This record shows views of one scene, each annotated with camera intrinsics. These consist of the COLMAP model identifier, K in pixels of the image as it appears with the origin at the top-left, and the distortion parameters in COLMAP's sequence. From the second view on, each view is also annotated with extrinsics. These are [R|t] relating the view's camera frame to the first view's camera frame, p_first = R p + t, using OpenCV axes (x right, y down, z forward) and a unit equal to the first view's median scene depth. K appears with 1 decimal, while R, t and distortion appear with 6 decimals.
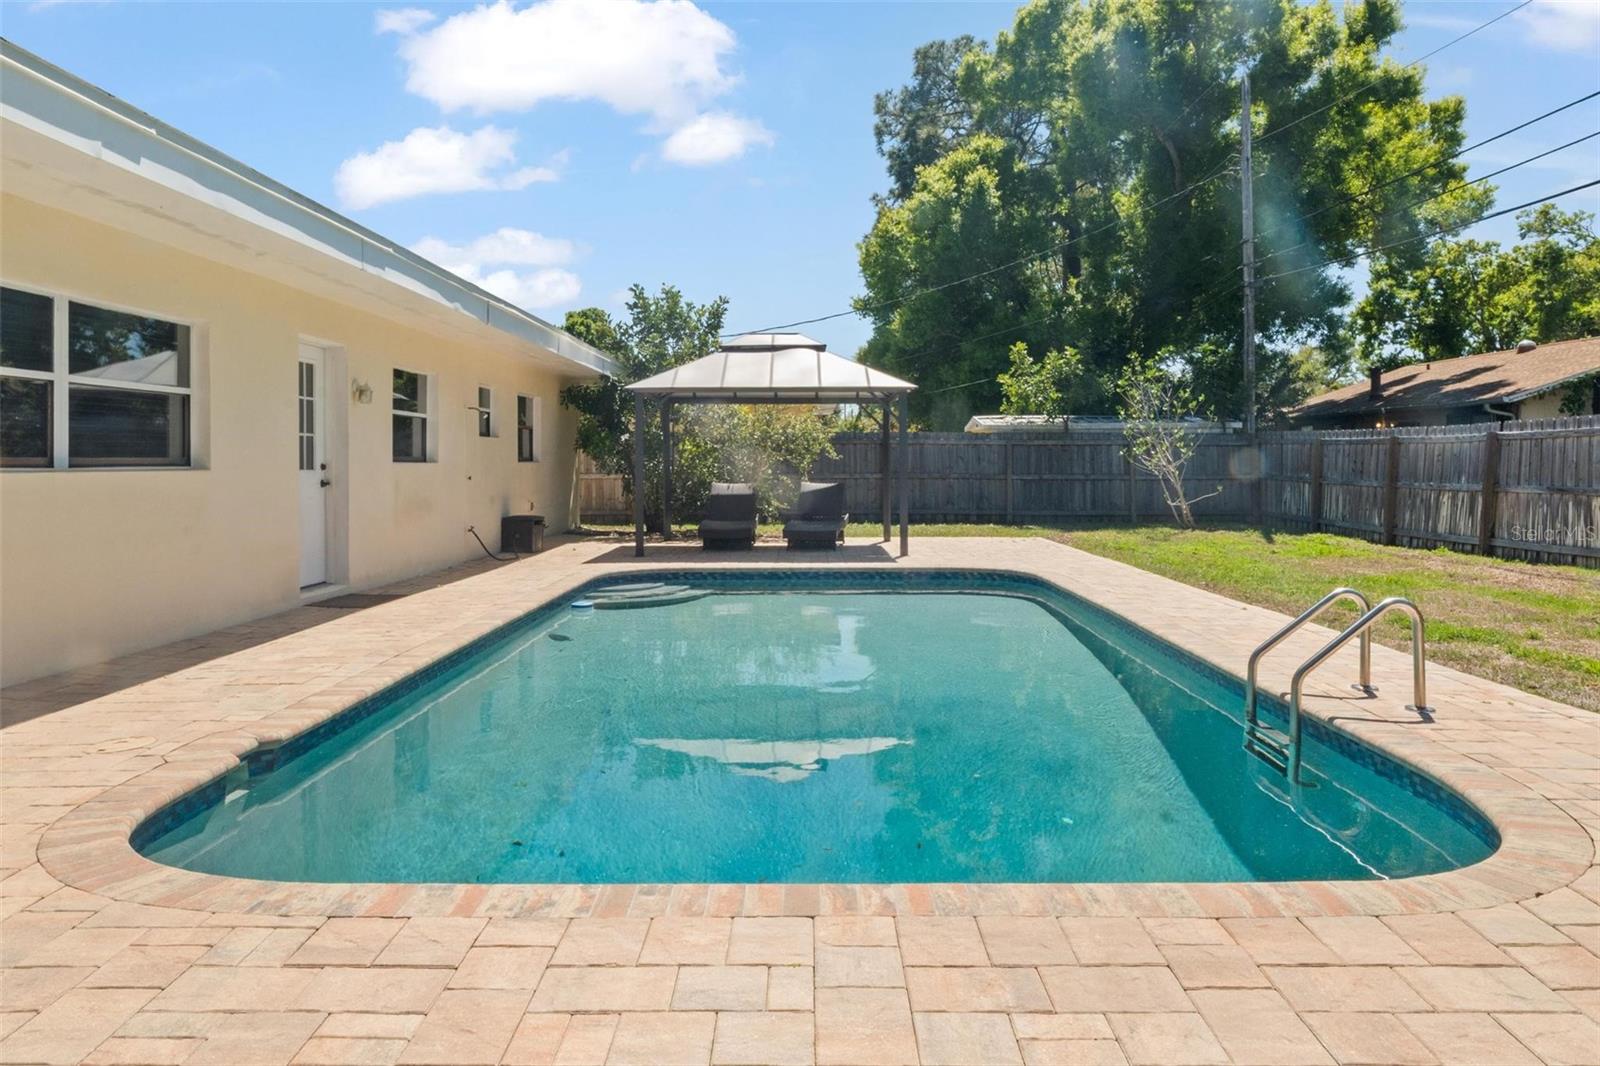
lens RADIAL K [[1132.8, 0, 824.7], [0, 1132.8, 472.8], [0, 0, 1]] dist [-0.013578, 0.006015]
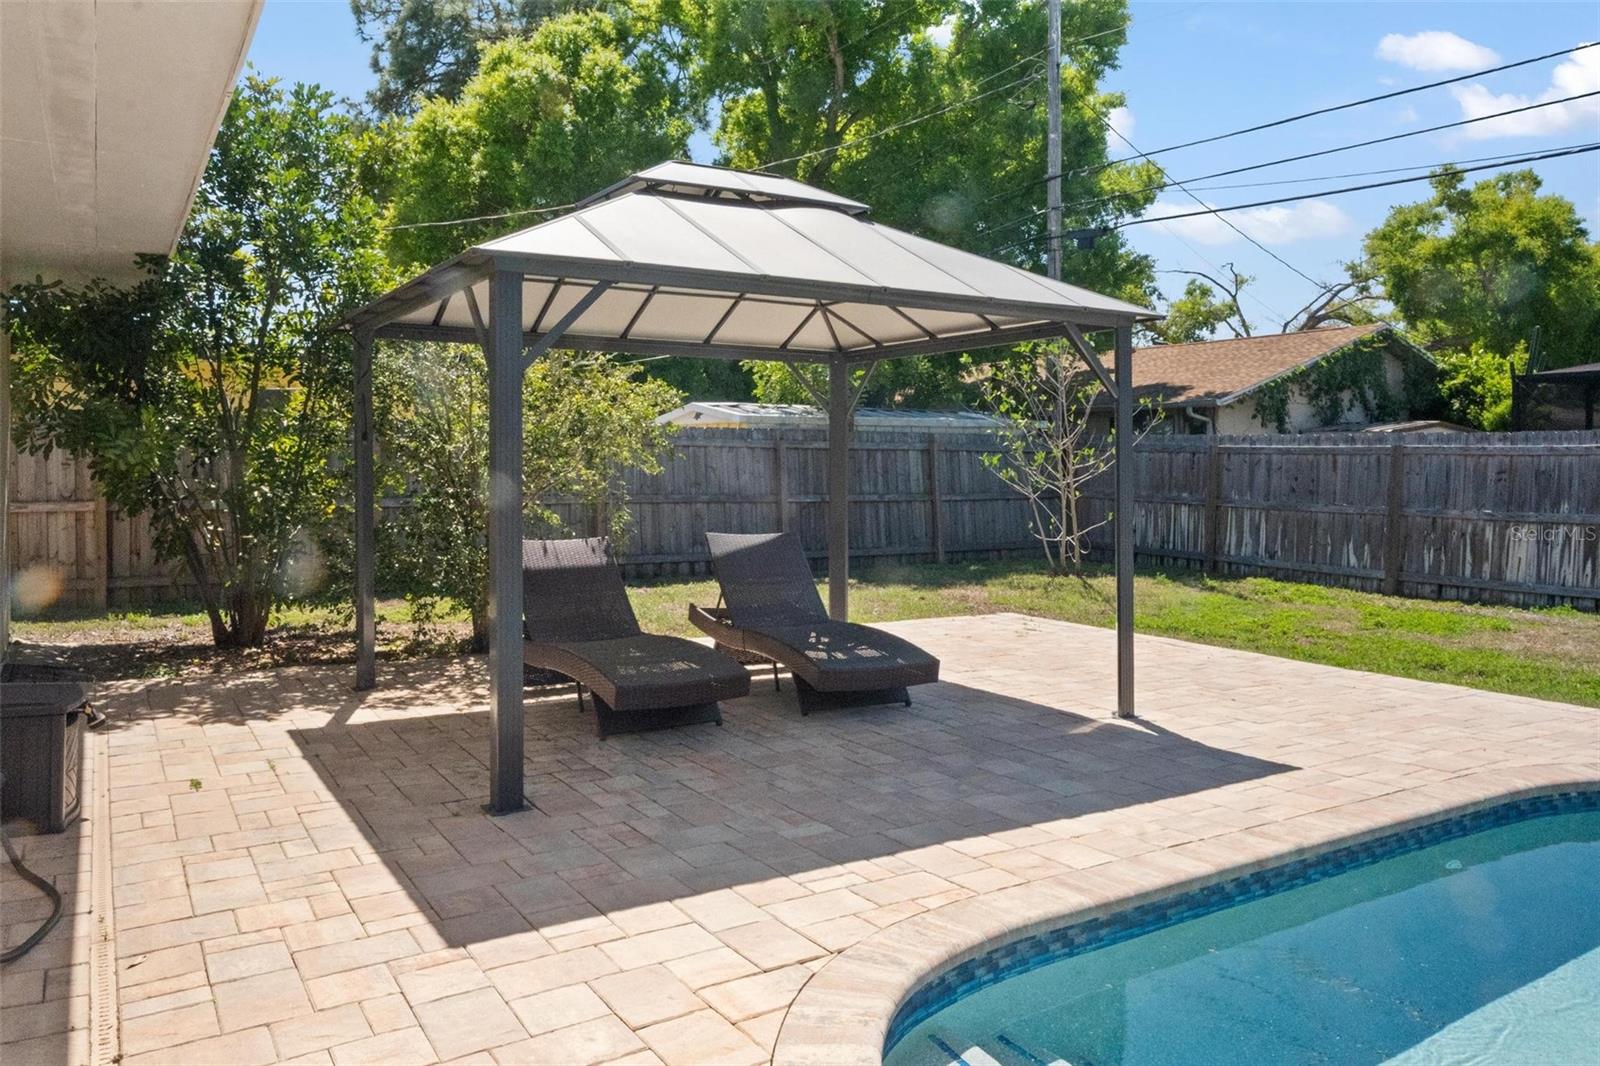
lens RADIAL K [[1142.9, 0, 788.9], [0, 1142.9, 489.9], [0, 0, 1]] dist [-0.008101, 0.006426]
pose [[0.863644, -0.006375, 0.504062, -0.216447], [-0.001461, 0.999884, 0.015149, -0.015189], [-0.504100, -0.013820, 0.863535, 0.610687]]
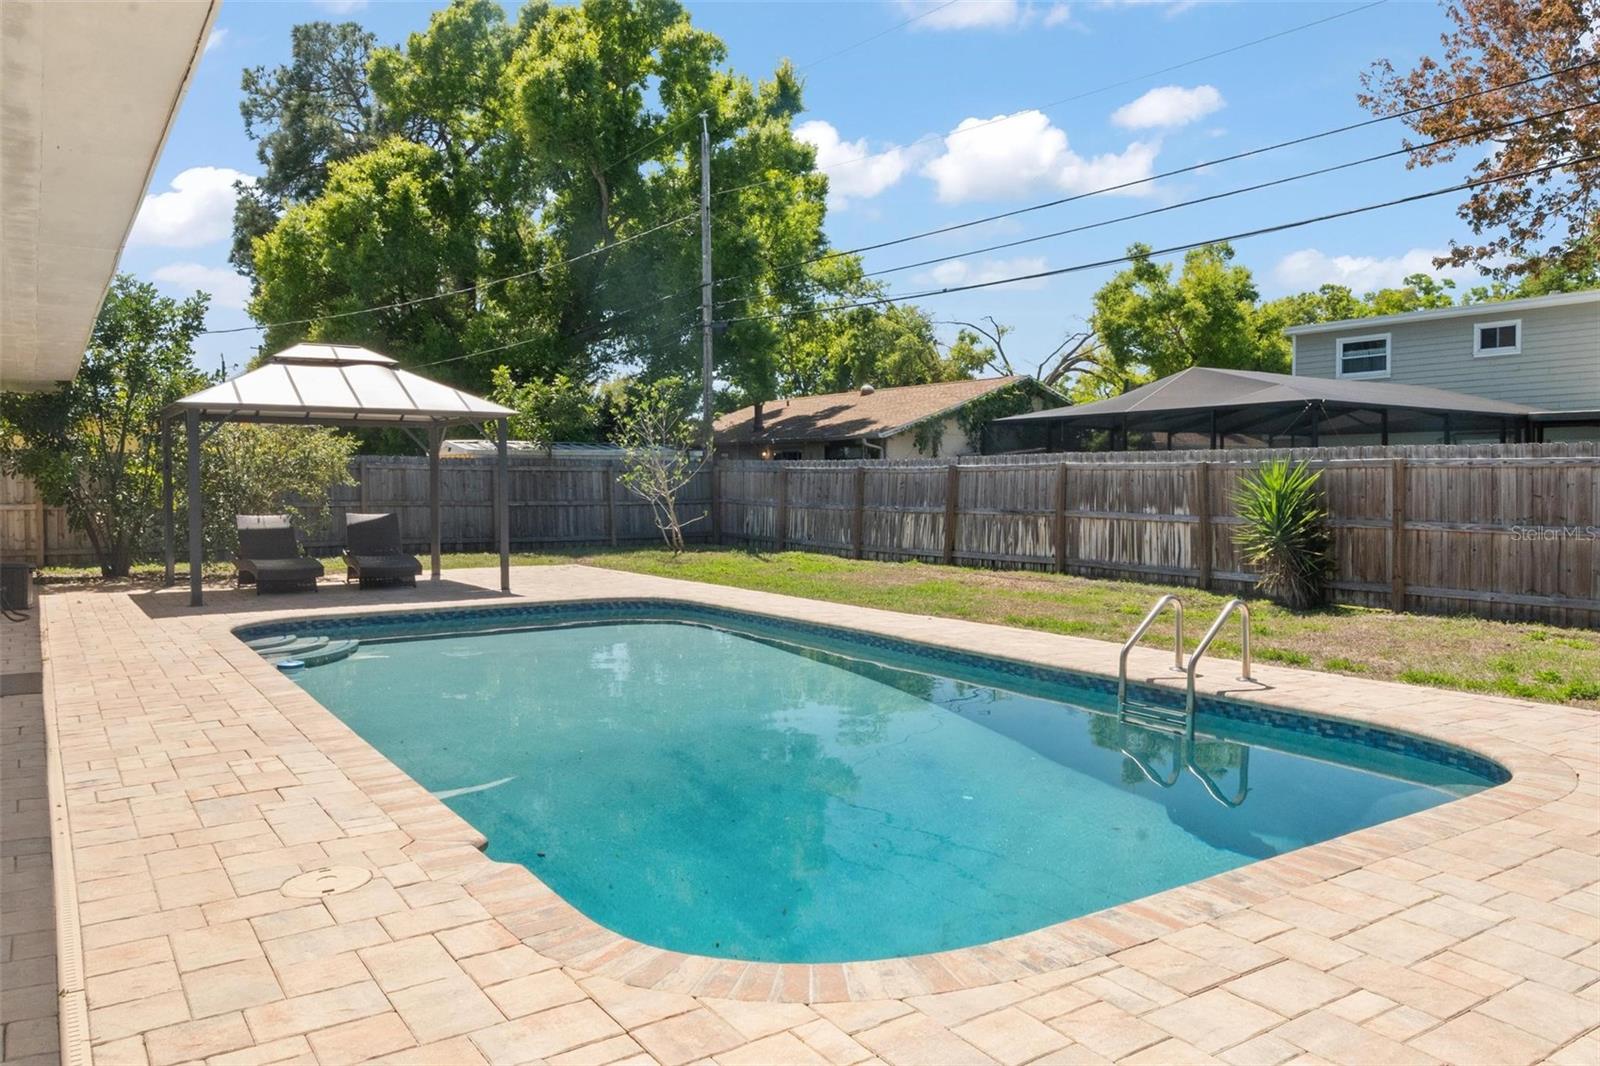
lens RADIAL K [[1132.8, 0, 806.3], [0, 1132.8, 527.9], [0, 0, 1]] dist [-0.013578, 0.006015]
pose [[0.832868, -0.020920, 0.553076, -0.213182], [0.004409, 0.999504, 0.031167, -0.006313], [-0.553453, -0.023520, 0.832548, 0.049904]]
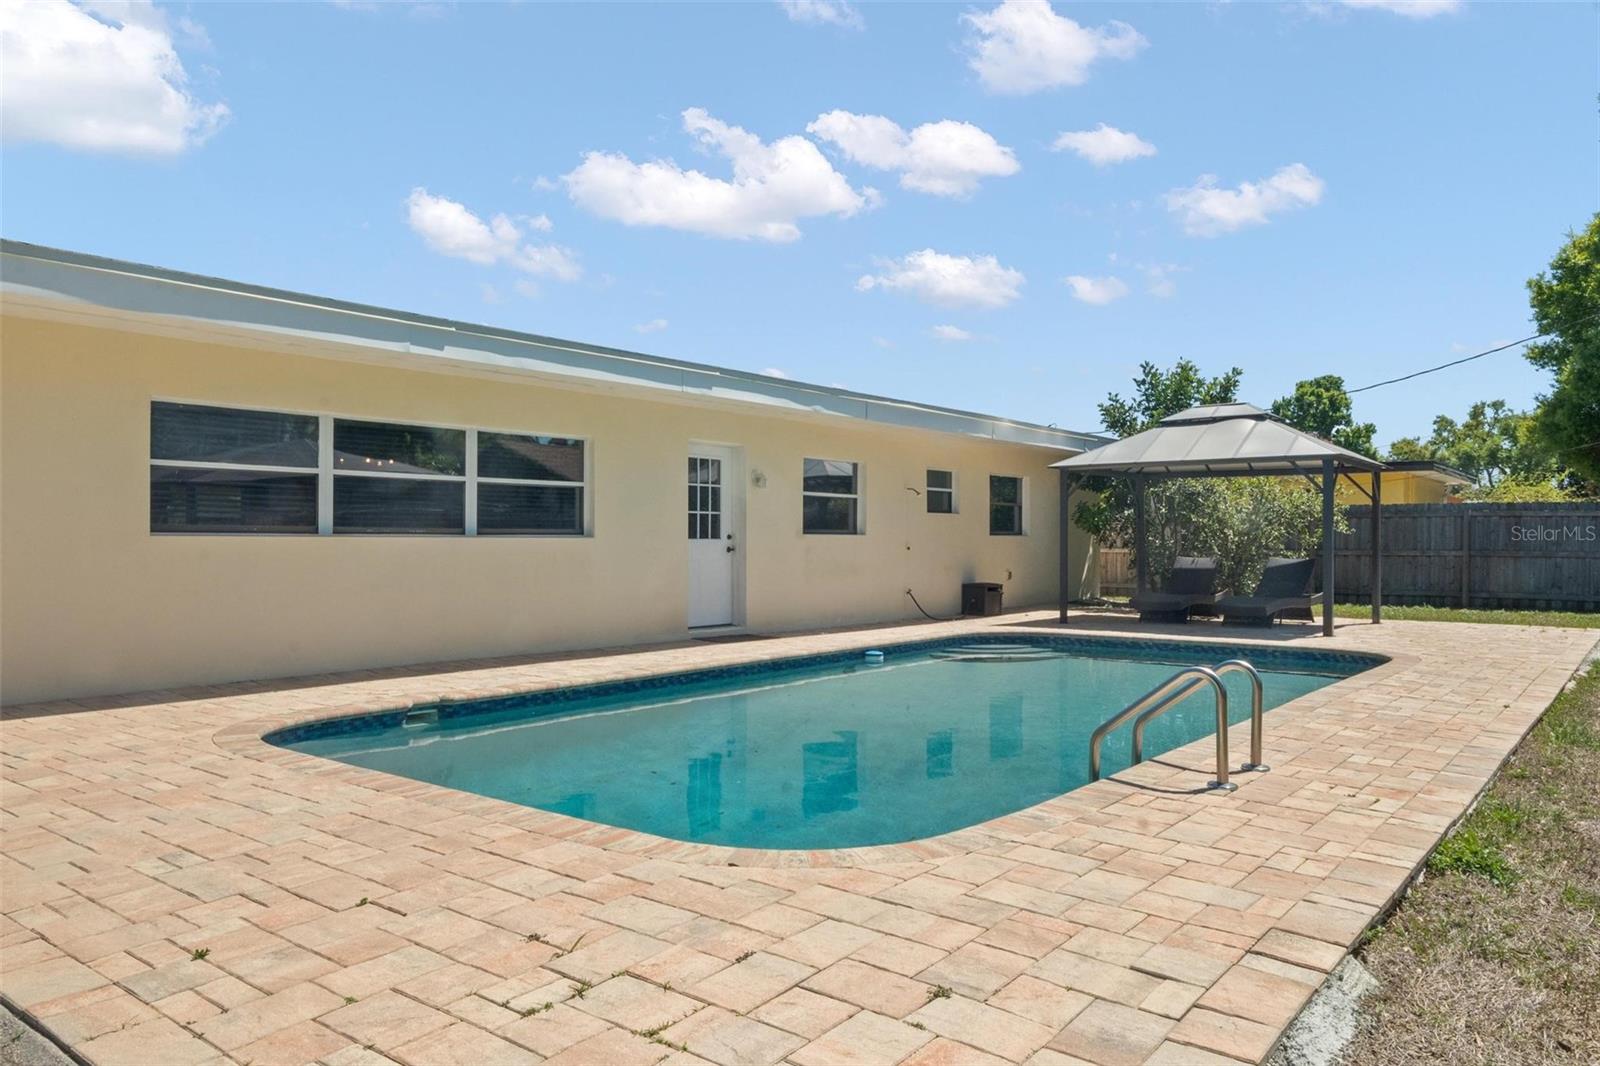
lens RADIAL K [[1132.8, 0, 806.7], [0, 1132.8, 541.7], [0, 0, 1]] dist [-0.013578, 0.006015]
pose [[0.783030, 0.003514, -0.621974, 0.266561], [-0.008597, 0.999950, -0.005174, 0.003607], [0.621924, 0.009399, 0.783021, 0.011136]]
